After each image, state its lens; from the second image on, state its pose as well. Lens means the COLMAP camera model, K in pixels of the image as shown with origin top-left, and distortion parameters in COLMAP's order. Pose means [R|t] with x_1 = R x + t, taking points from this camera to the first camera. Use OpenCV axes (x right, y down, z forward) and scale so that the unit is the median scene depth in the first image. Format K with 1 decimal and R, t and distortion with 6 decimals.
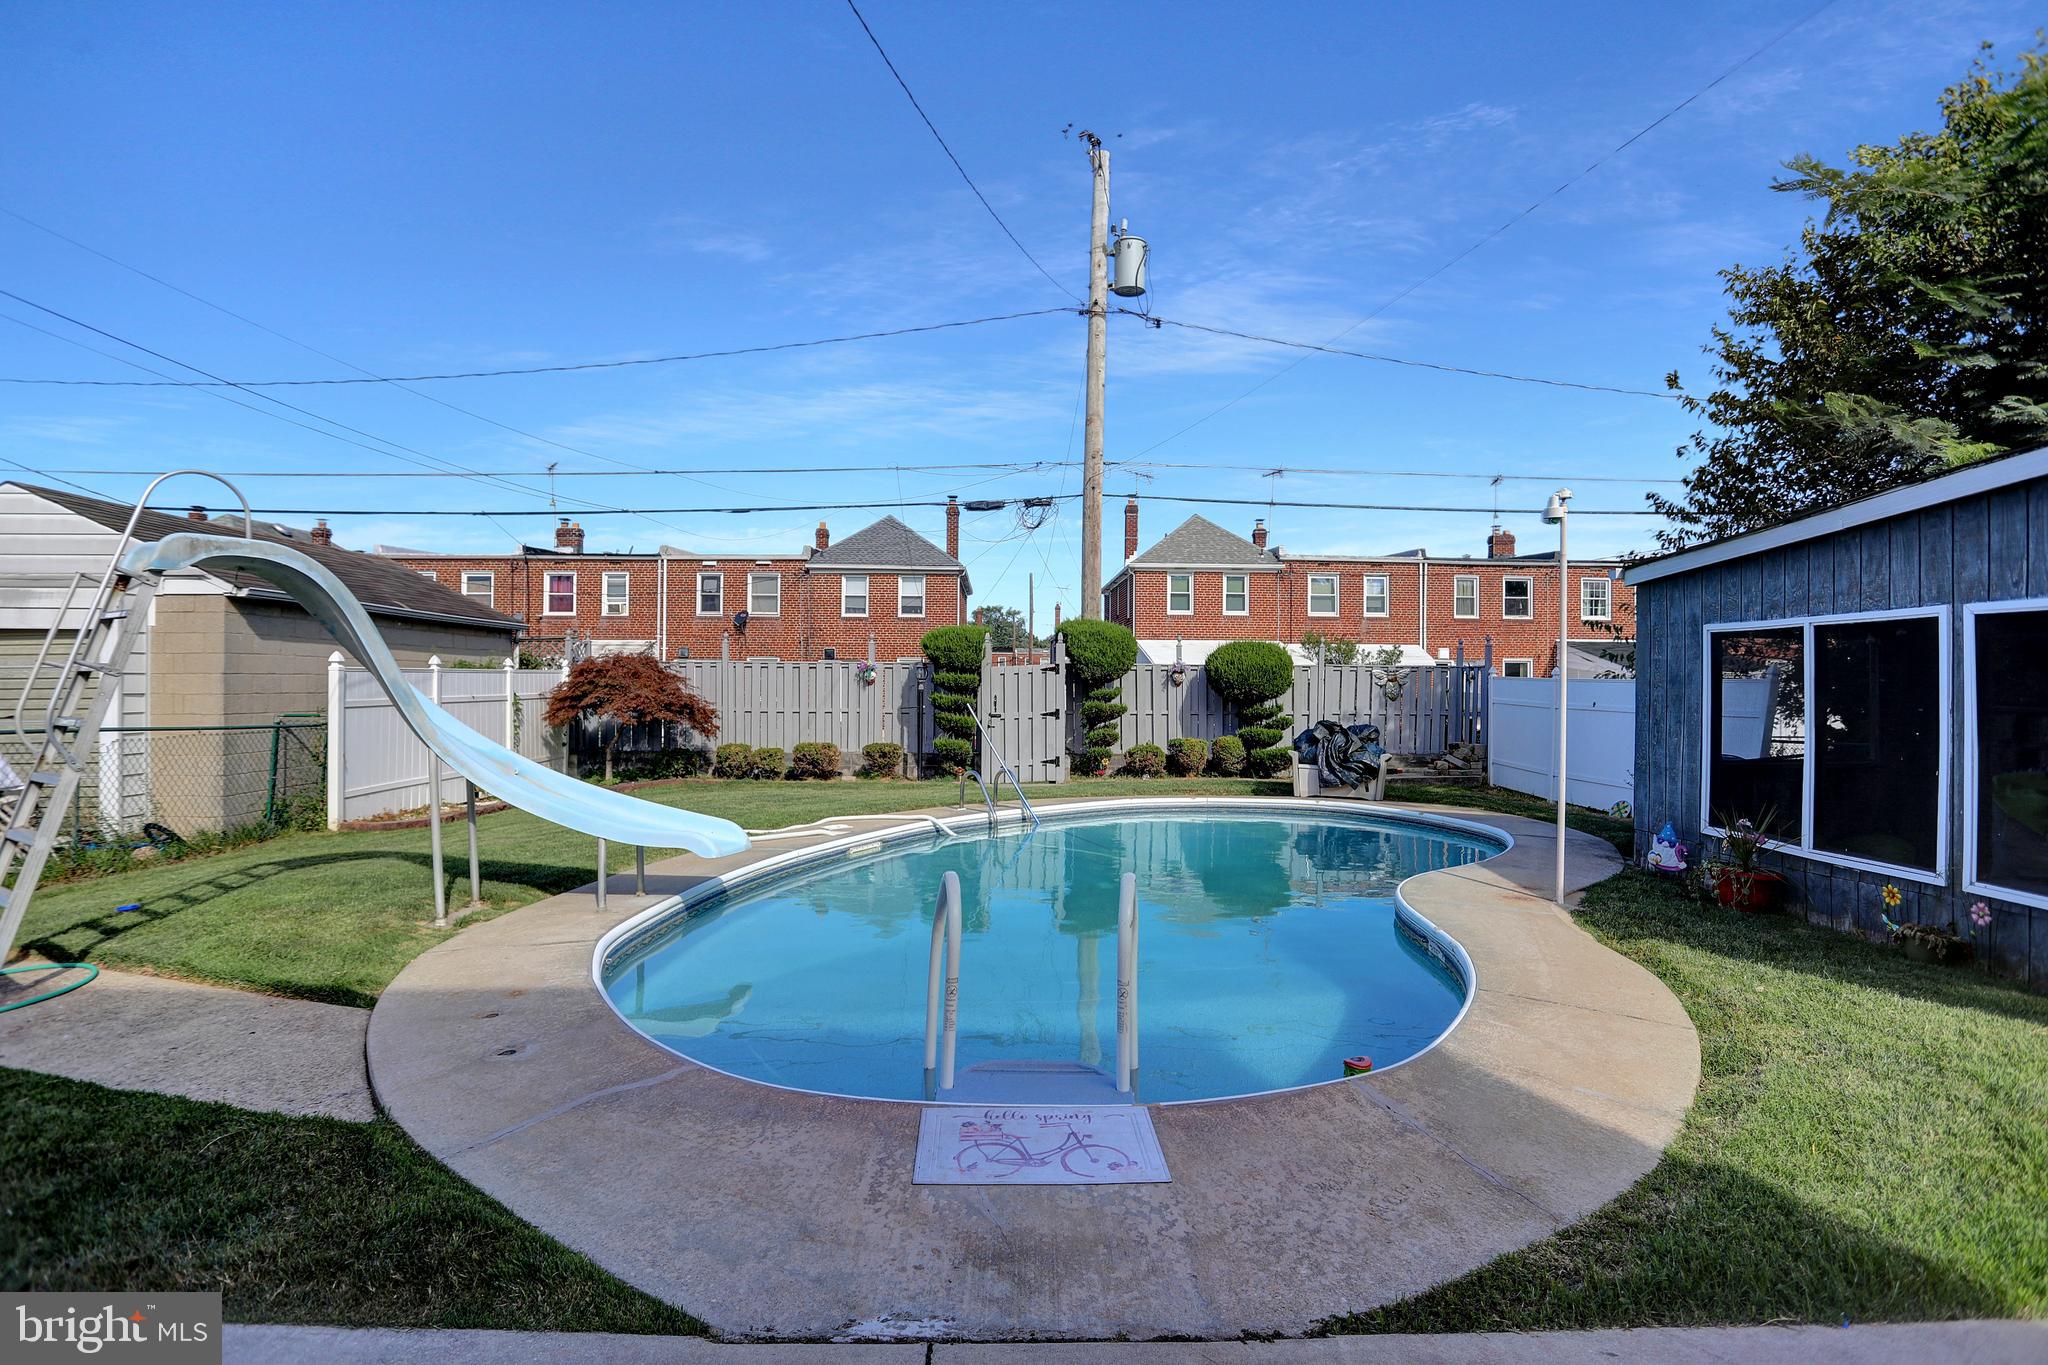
lens RADIAL K [[1018.0, 0, 1024.0], [0, 1018.0, 682.5], [0, 0, 1]] dist [-0.072500, 0.049008]
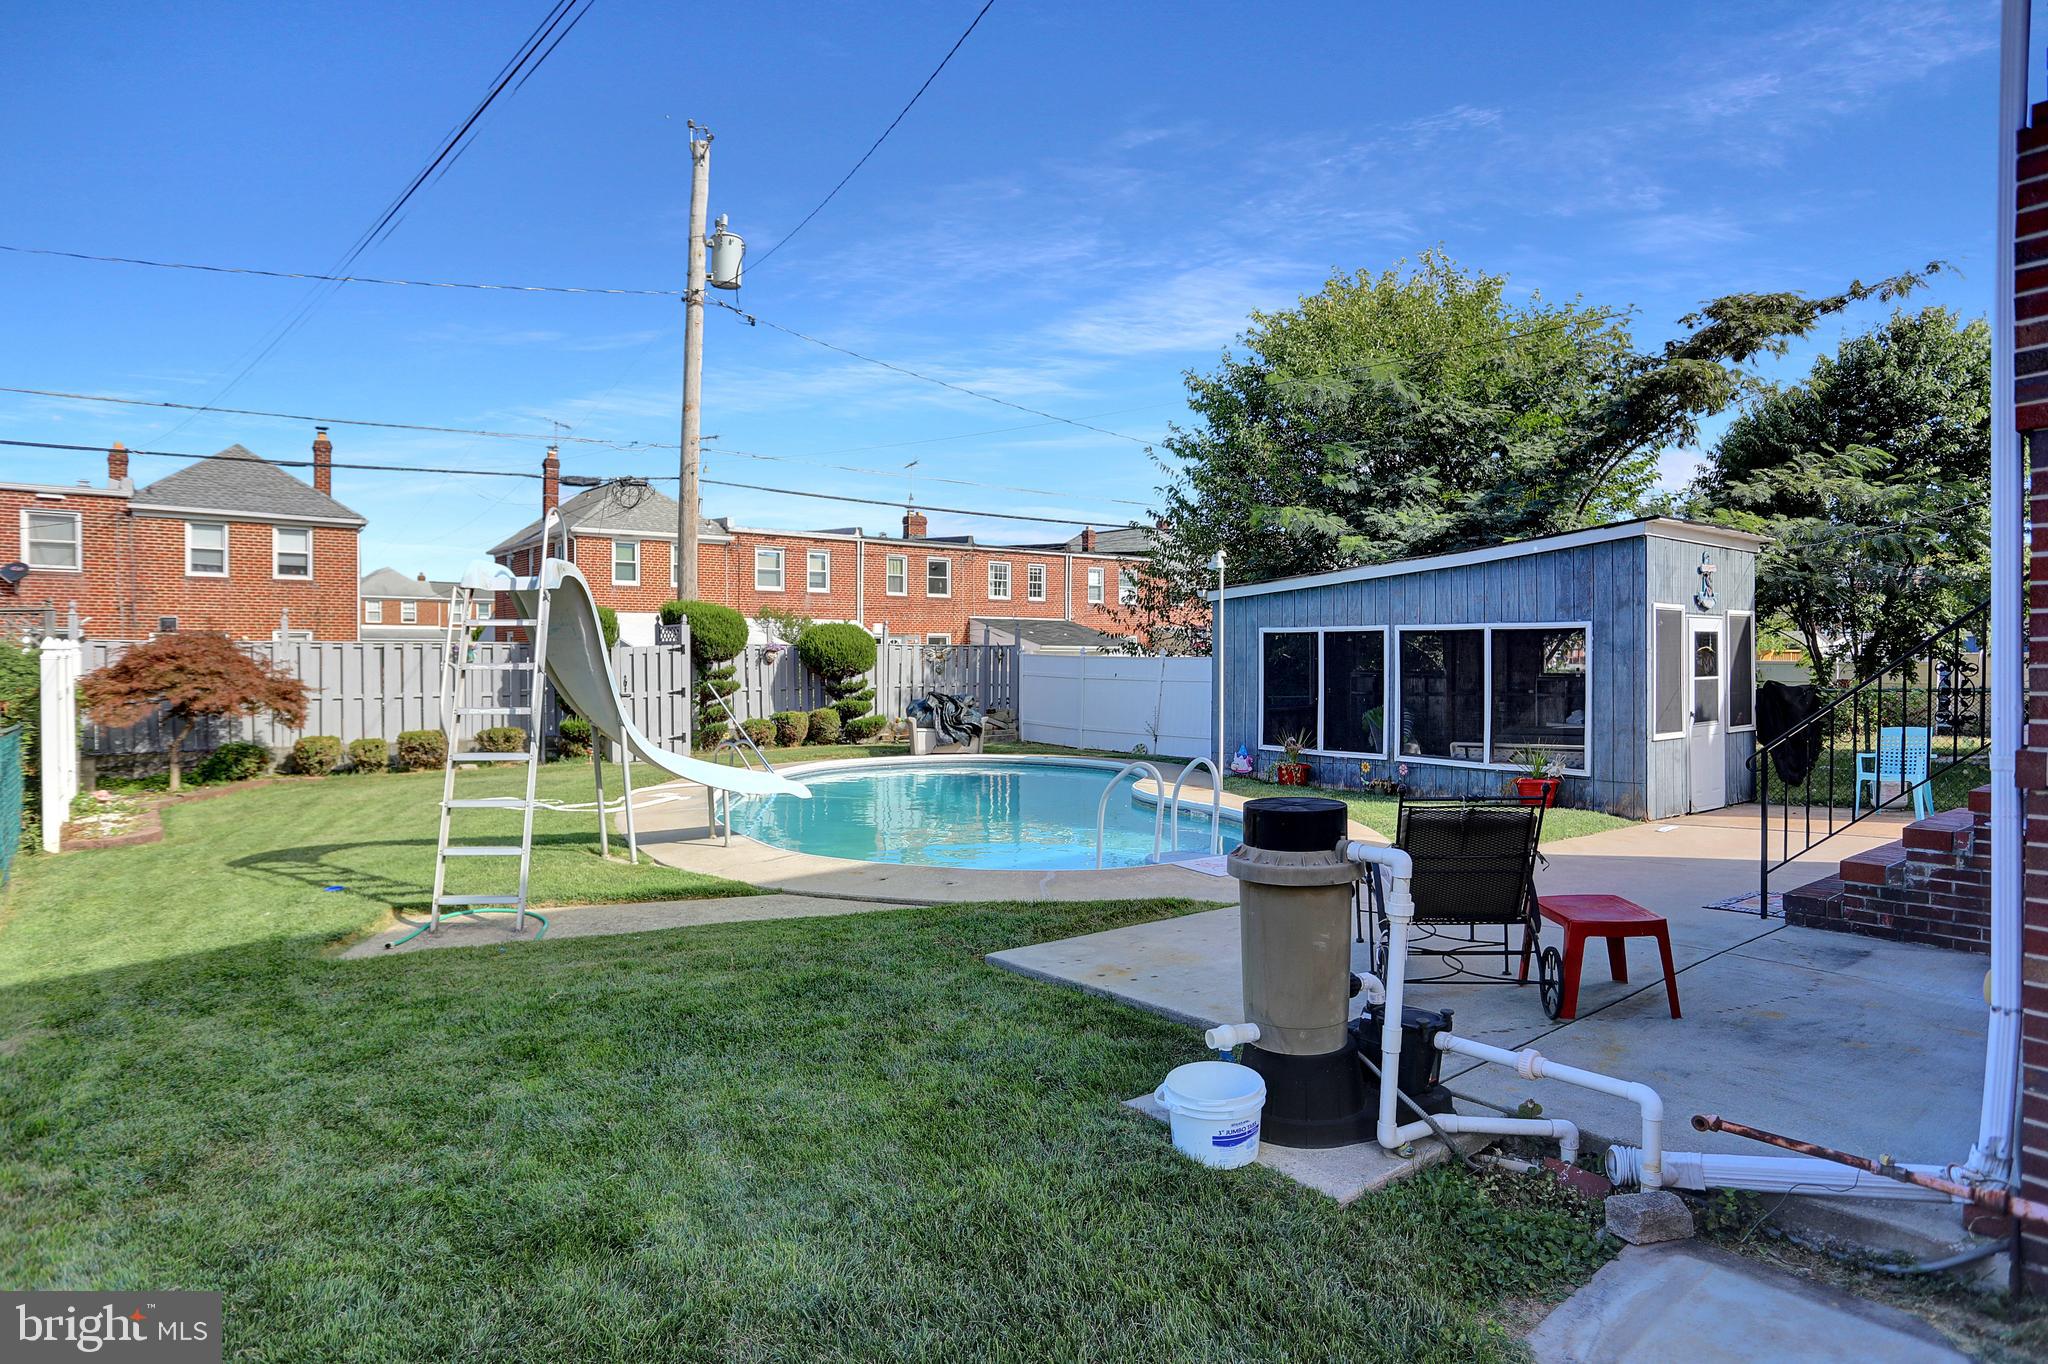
lens RADIAL K [[1213.8, 0, 1024.0], [0, 1213.8, 682.0], [0, 0, 1]] dist [-0.005271, -0.000615]
pose [[0.801982, -0.019496, 0.597030, -0.417862], [0.005126, 0.999655, 0.025759, -0.009732], [-0.597326, -0.017598, 0.801806, -0.203692]]
